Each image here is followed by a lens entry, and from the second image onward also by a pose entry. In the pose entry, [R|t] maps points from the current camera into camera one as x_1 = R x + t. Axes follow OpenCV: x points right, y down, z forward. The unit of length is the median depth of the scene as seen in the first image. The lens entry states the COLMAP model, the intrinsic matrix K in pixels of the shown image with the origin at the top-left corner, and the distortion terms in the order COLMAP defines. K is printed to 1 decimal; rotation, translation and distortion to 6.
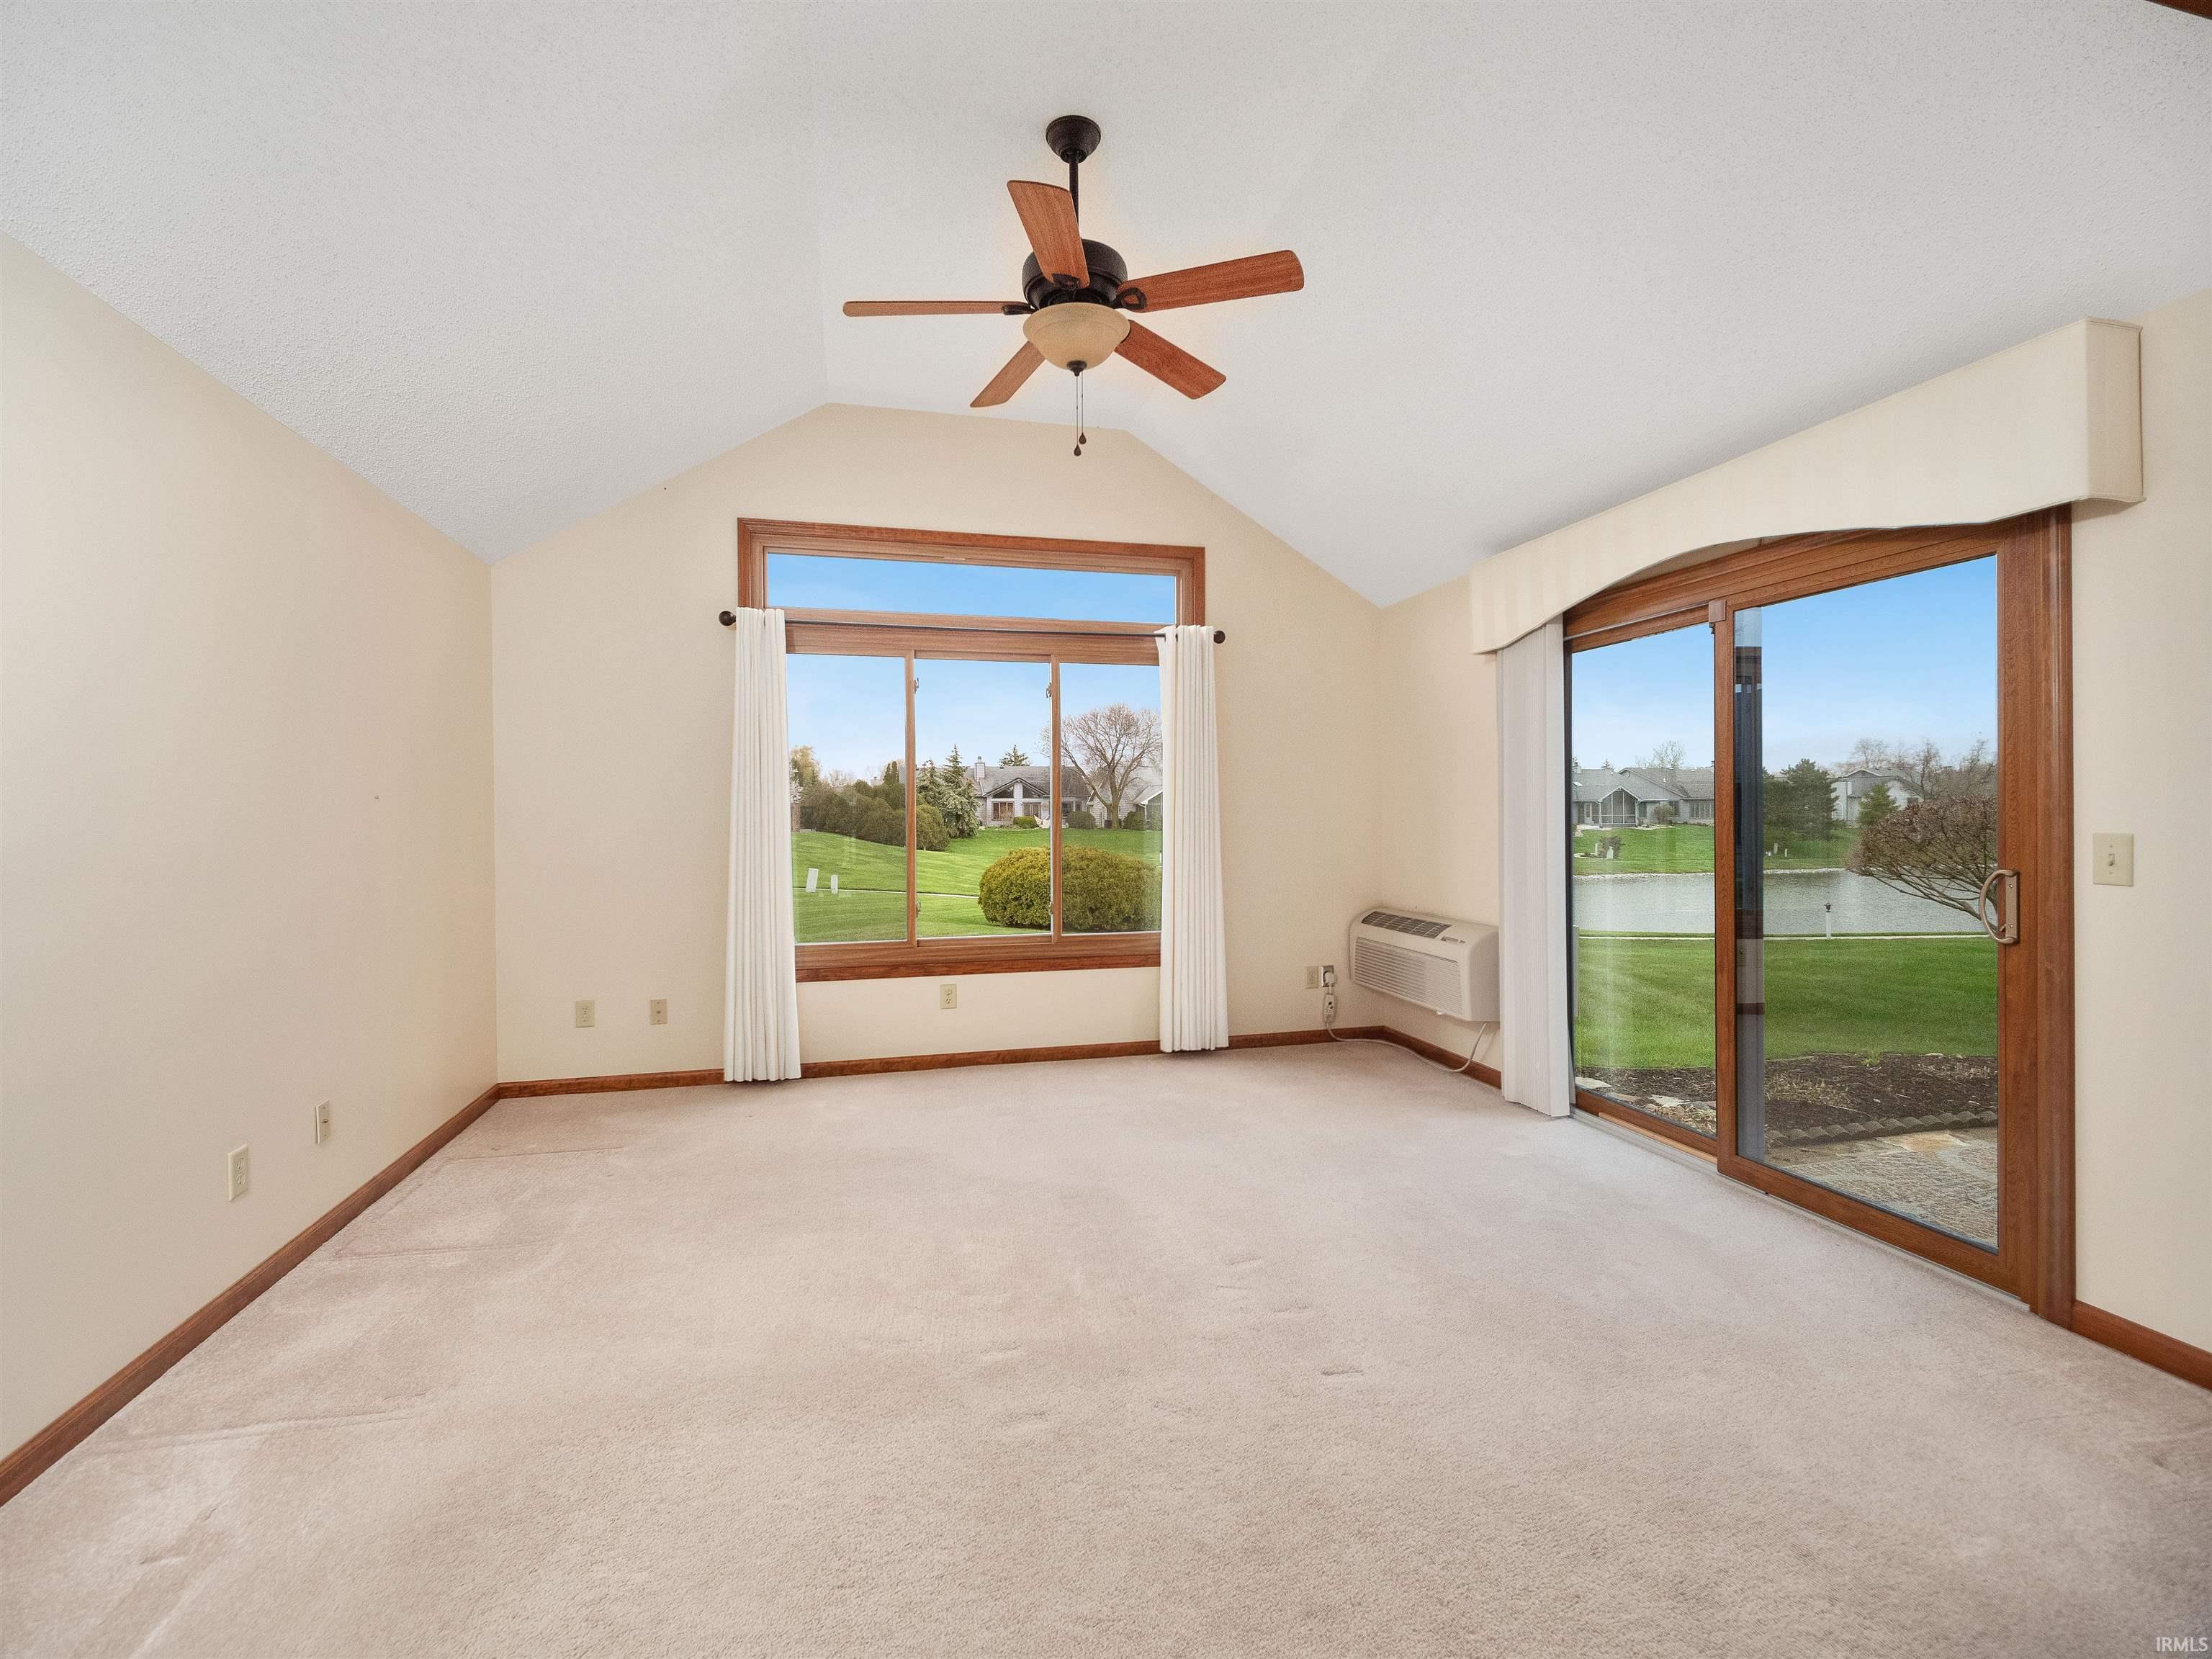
lens RADIAL K [[974.8, 0, 1078.1], [0, 974.8, 807.0], [0, 0, 1]] dist [0.012320, -0.009930]
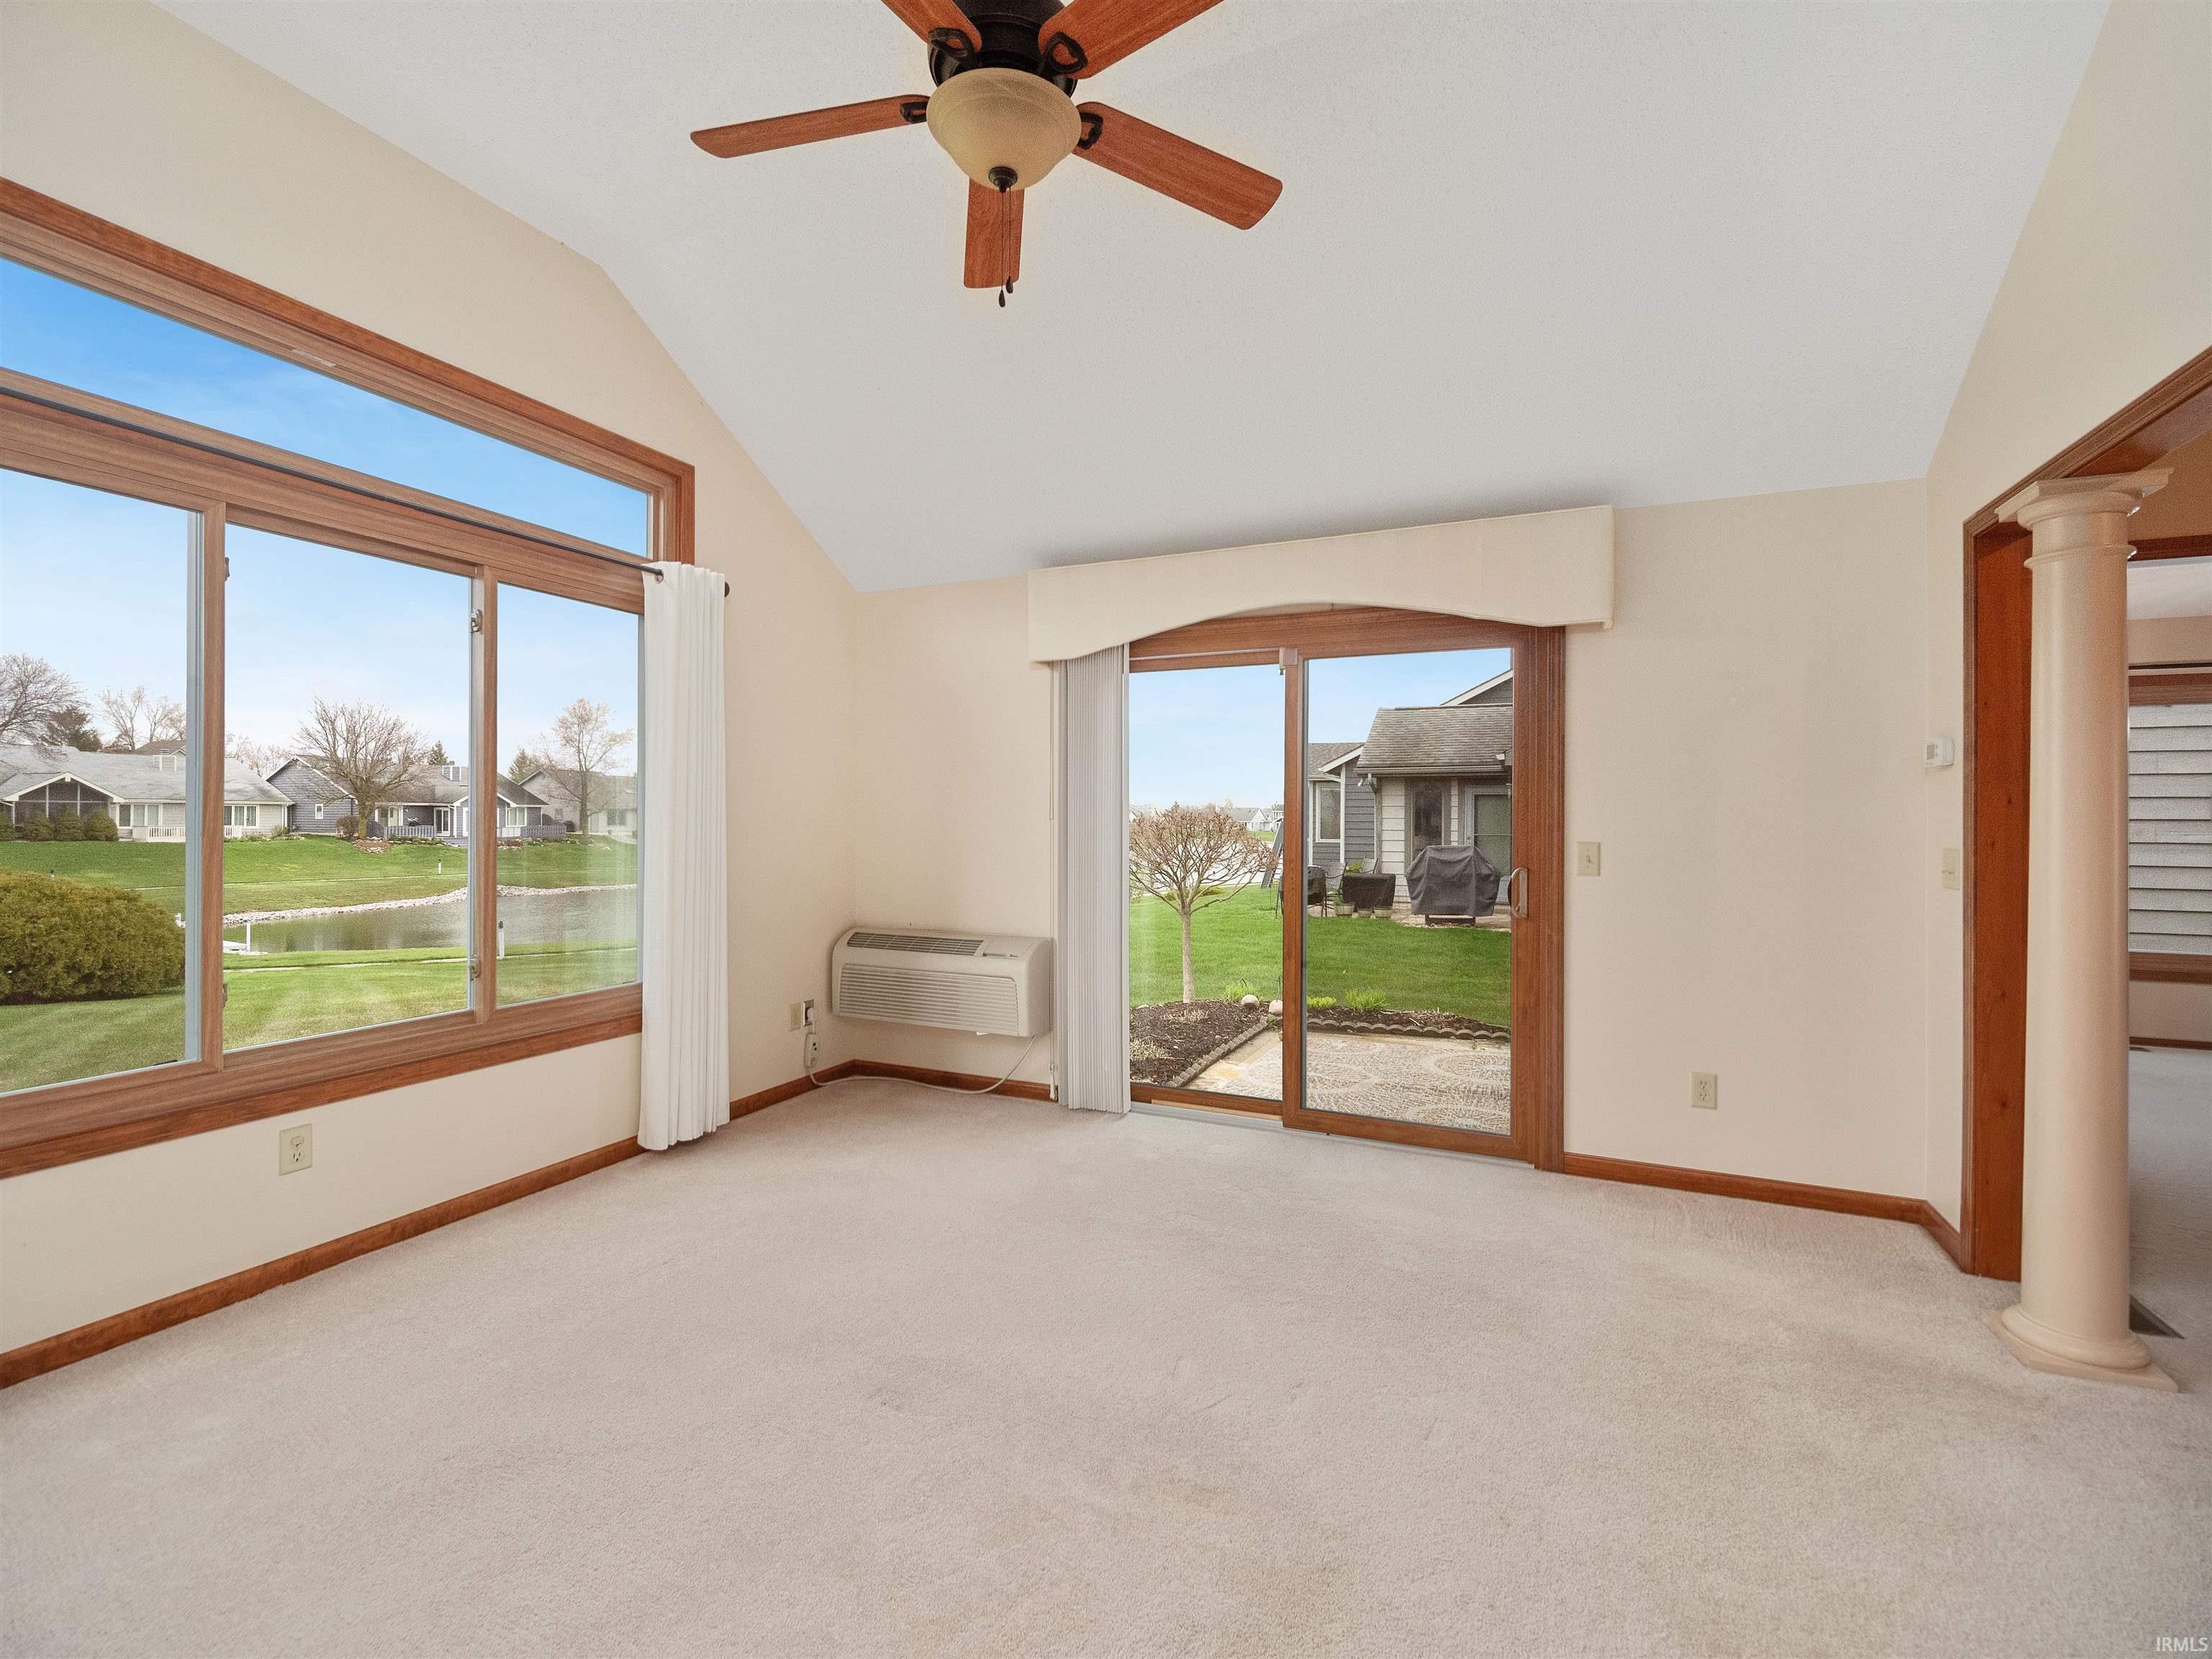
lens RADIAL K [[995.7, 0, 1079.2], [0, 995.7, 810.6], [0, 0, 1]] dist [0.016223, -0.010157]
pose [[0.612828, 0.016983, 0.790034, -0.293645], [-0.014674, 0.999841, -0.010111, 0.002711], [-0.790080, -0.005396, 0.612980, 0.288667]]
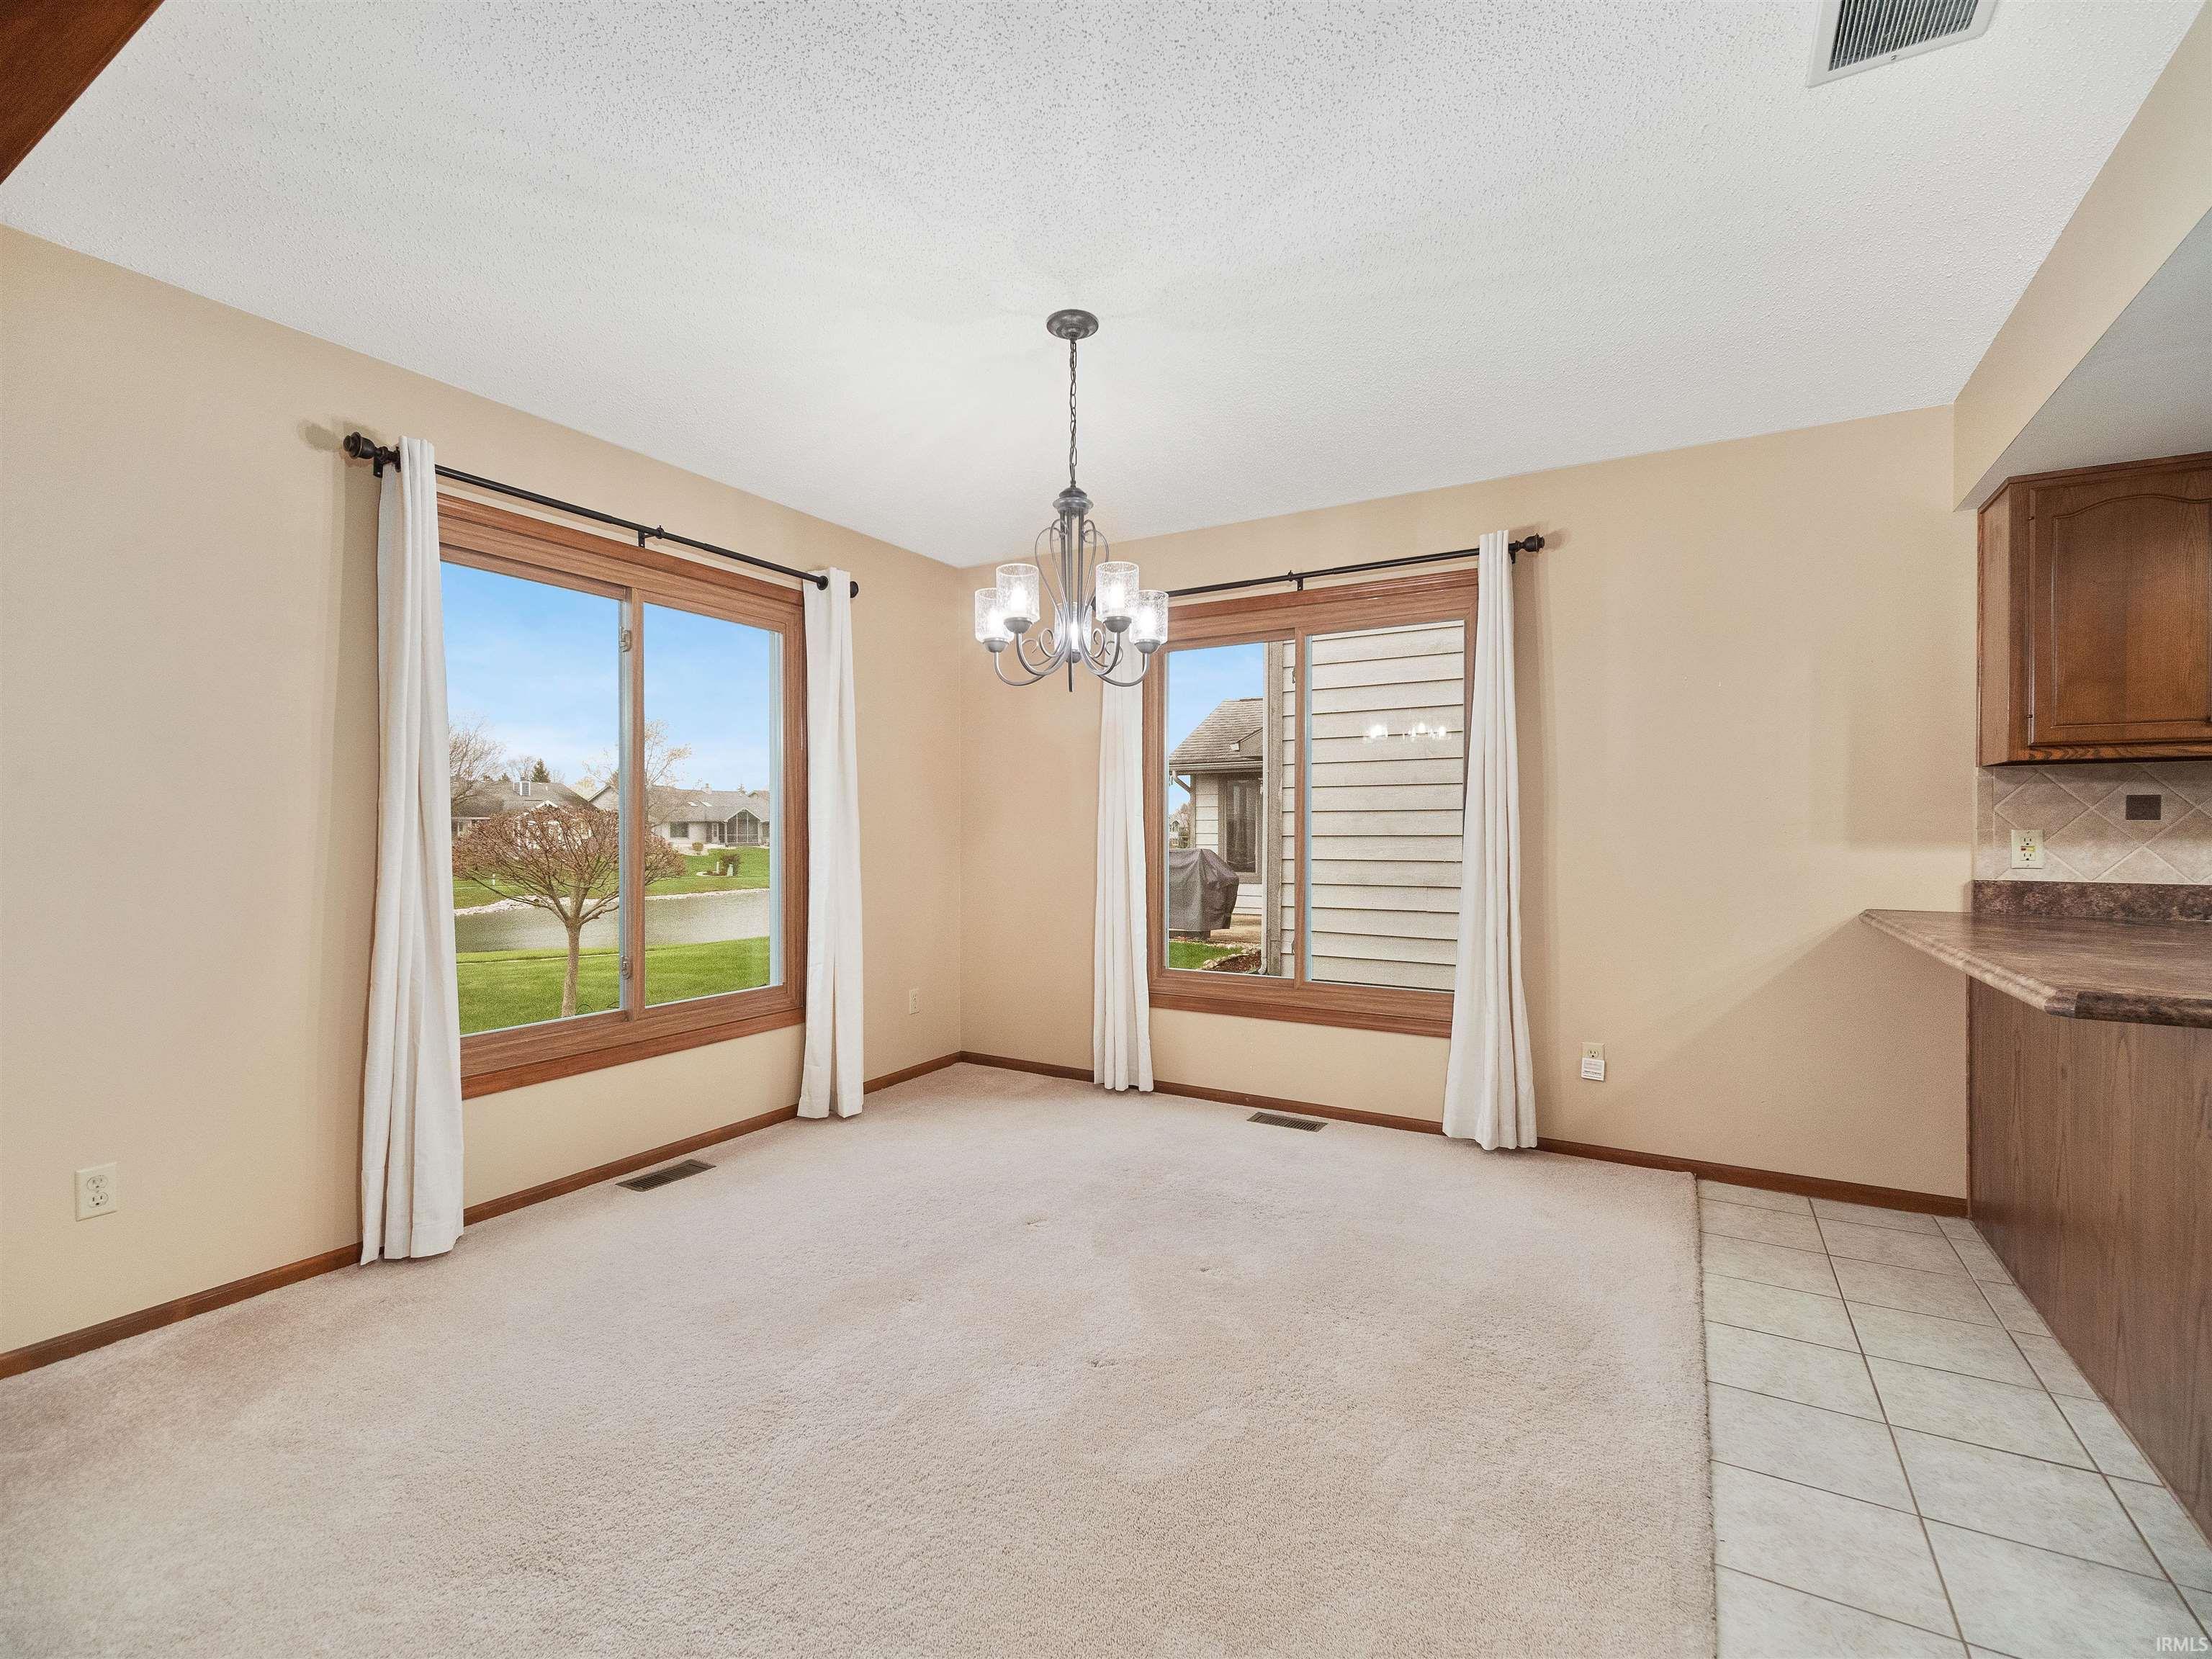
lens RADIAL K [[978.2, 0, 1106.0], [0, 978.2, 829.5], [0, 0, 1]] dist [-0.004088, -0.000911]
pose [[0.679048, 0.003414, 0.734086, 0.616216], [-0.005525, 0.999985, 0.000460, 0.012588], [-0.734073, -0.004369, 0.679056, -0.347845]]
